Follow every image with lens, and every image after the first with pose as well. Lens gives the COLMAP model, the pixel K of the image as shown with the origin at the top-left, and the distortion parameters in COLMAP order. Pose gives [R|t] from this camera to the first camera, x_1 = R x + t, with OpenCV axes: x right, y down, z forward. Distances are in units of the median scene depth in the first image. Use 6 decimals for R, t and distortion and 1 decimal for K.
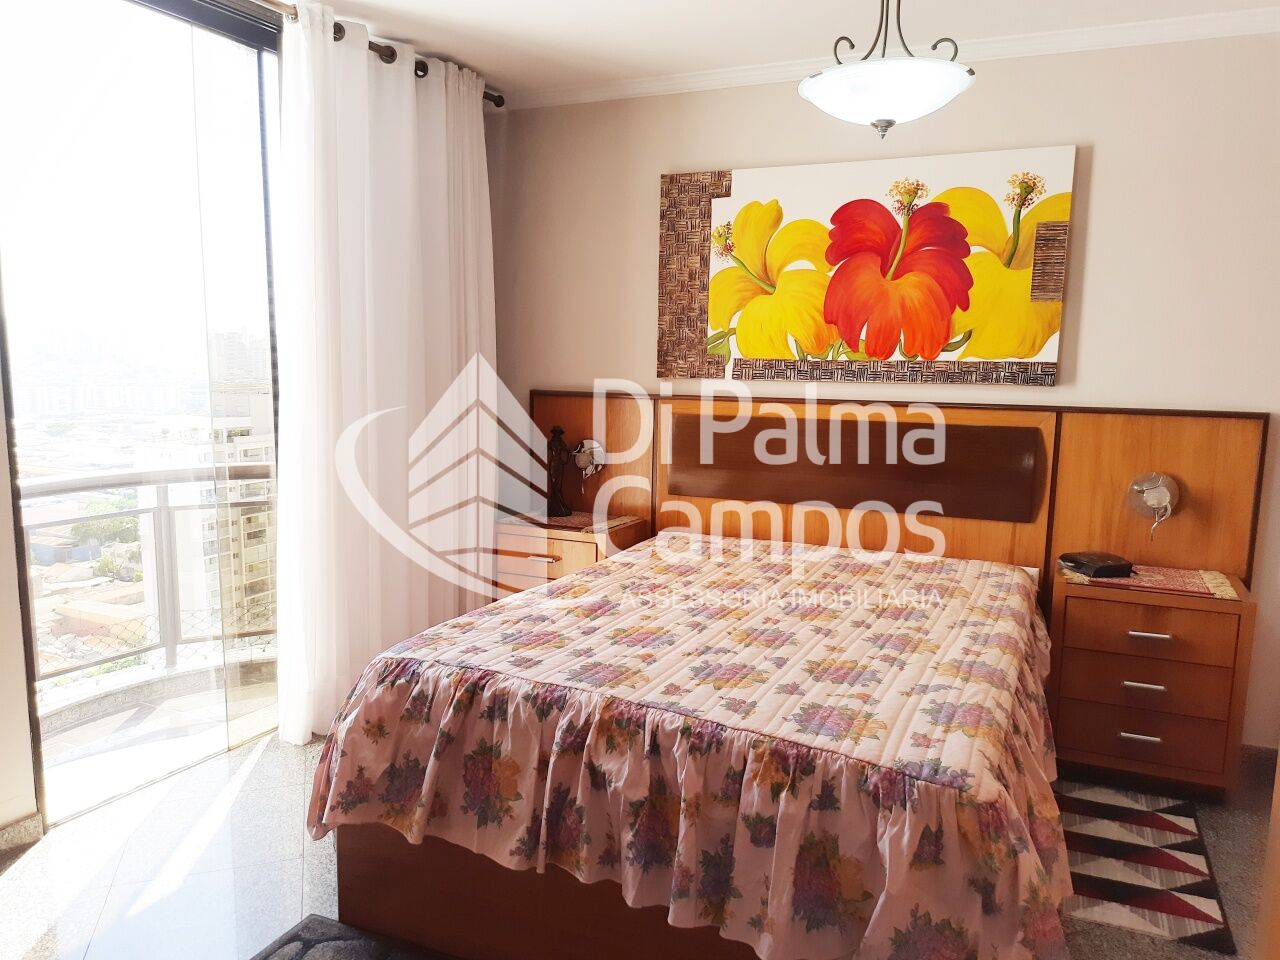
lens RADIAL K [[931.9, 0, 644.7], [0, 931.9, 489.0], [0, 0, 1]] dist [0.102504, -0.139850]
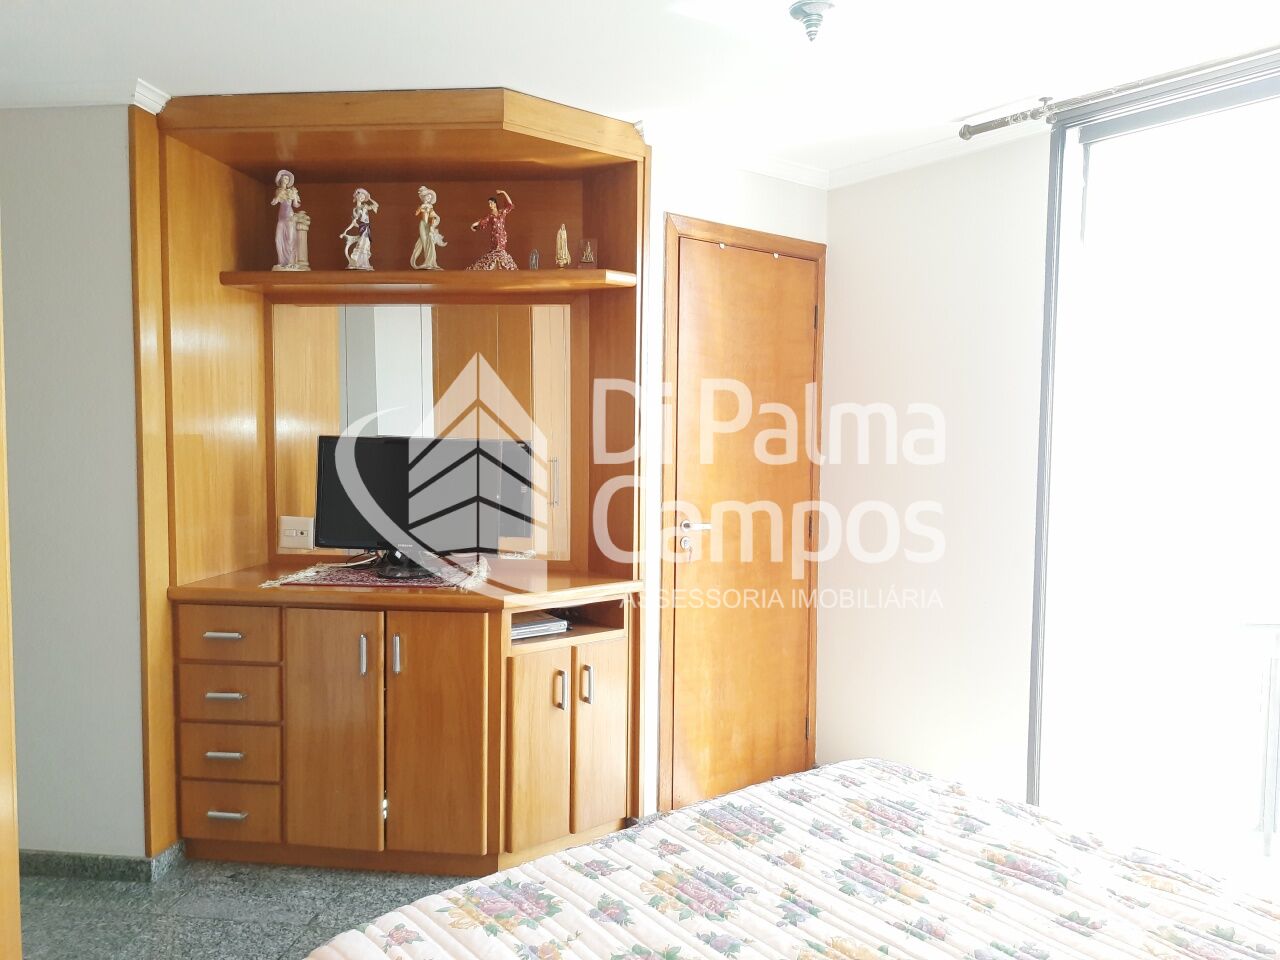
lens RADIAL K [[918.2, 0, 640.0], [0, 918.2, 480.0], [0, 0, 1]] dist [0.095317, -0.108762]
pose [[-0.446074, 0.021806, -0.894730, 0.611747], [-0.139409, 0.985808, 0.093529, -0.152084], [0.884072, 0.166454, -0.436704, 0.976954]]
